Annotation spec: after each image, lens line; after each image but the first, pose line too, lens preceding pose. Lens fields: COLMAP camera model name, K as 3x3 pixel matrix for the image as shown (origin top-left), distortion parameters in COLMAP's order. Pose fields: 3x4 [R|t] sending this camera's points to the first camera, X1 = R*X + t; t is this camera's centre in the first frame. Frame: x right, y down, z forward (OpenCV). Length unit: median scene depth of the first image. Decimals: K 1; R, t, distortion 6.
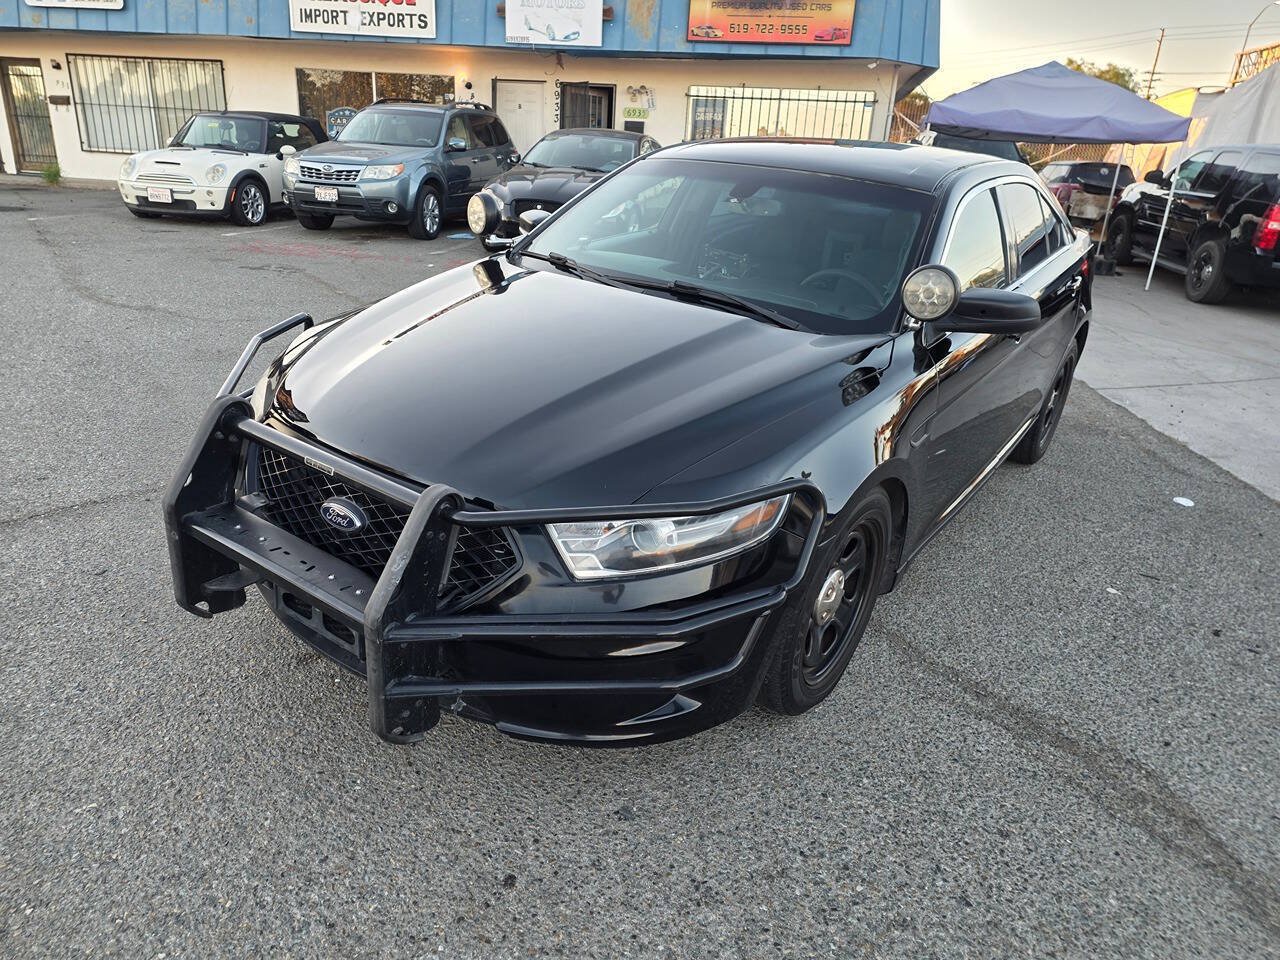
lens RADIAL K [[851.7, 0, 631.2], [0, 851.7, 485.6], [0, 0, 1]] dist [0.117011, -0.125897]
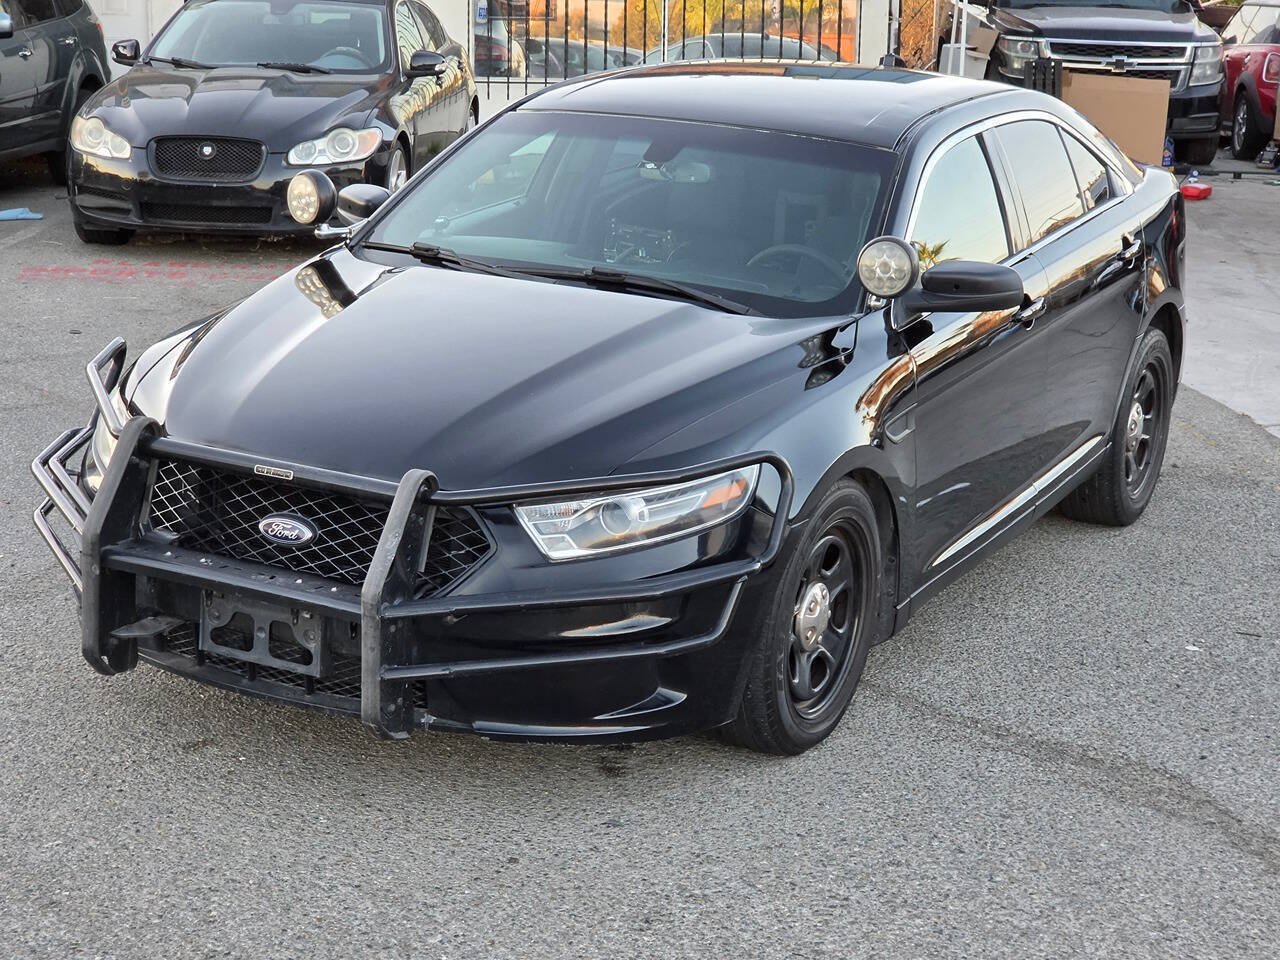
lens RADIAL K [[2478.4, 0, 622.8], [0, 2478.4, 463.8], [0, 0, 1]] dist [-0.326073, 4.092927]
pose [[0.988957, -0.064023, 0.133661, -0.267178], [0.084824, 0.984068, -0.156251, 0.337331], [-0.121528, 0.165863, 0.978632, -1.366867]]
